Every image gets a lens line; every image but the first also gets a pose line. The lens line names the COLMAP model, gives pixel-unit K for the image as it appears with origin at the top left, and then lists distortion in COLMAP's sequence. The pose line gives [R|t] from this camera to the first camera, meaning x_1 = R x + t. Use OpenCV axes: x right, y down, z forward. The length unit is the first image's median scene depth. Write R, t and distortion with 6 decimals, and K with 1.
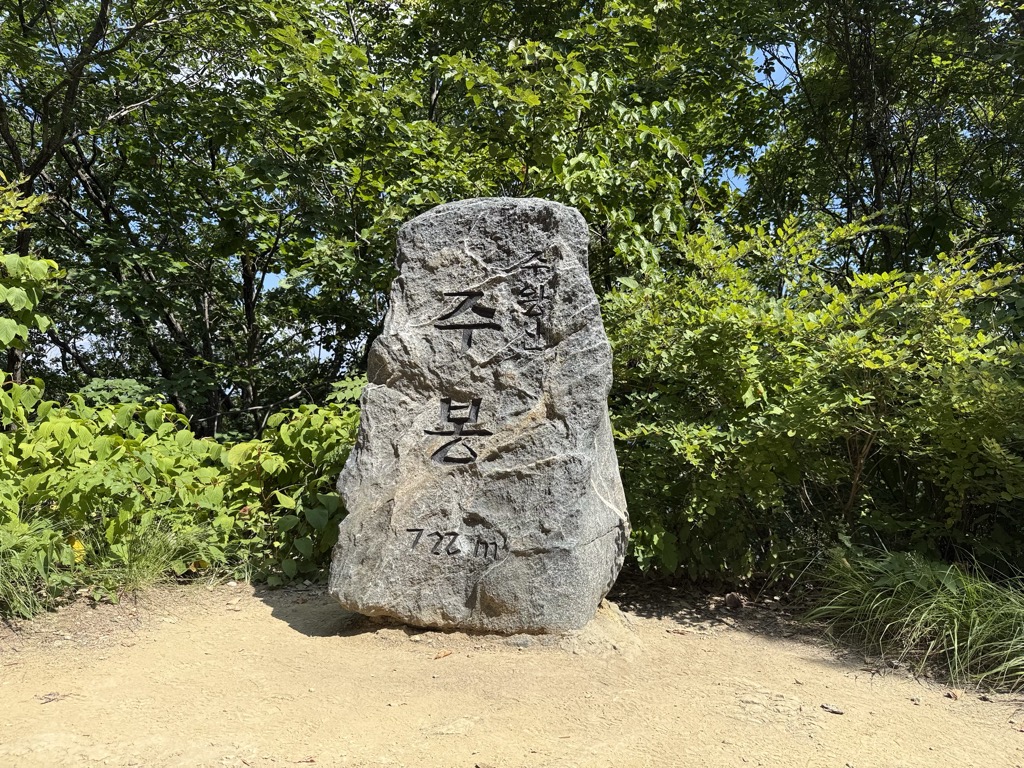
lens RADIAL K [[721.8, 0, 510.1], [0, 721.8, 384.2], [0, 0, 1]] dist [0.096674, -0.009443]
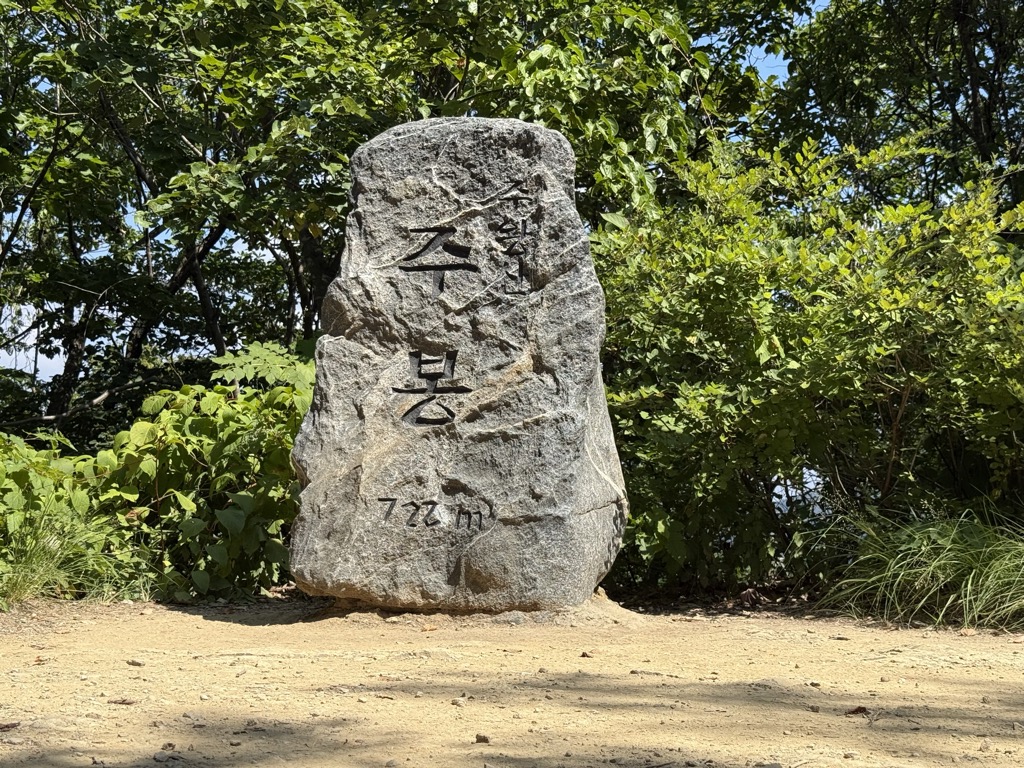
lens RADIAL K [[1426.5, 0, 509.1], [0, 1426.5, 383.2], [0, 0, 1]] dist [0.125103, 0.000000]
pose [[0.994650, -0.014385, 0.102299, -0.148612], [0.018085, 0.999212, -0.035339, 0.116381], [-0.101710, 0.037000, 0.994126, -0.676635]]
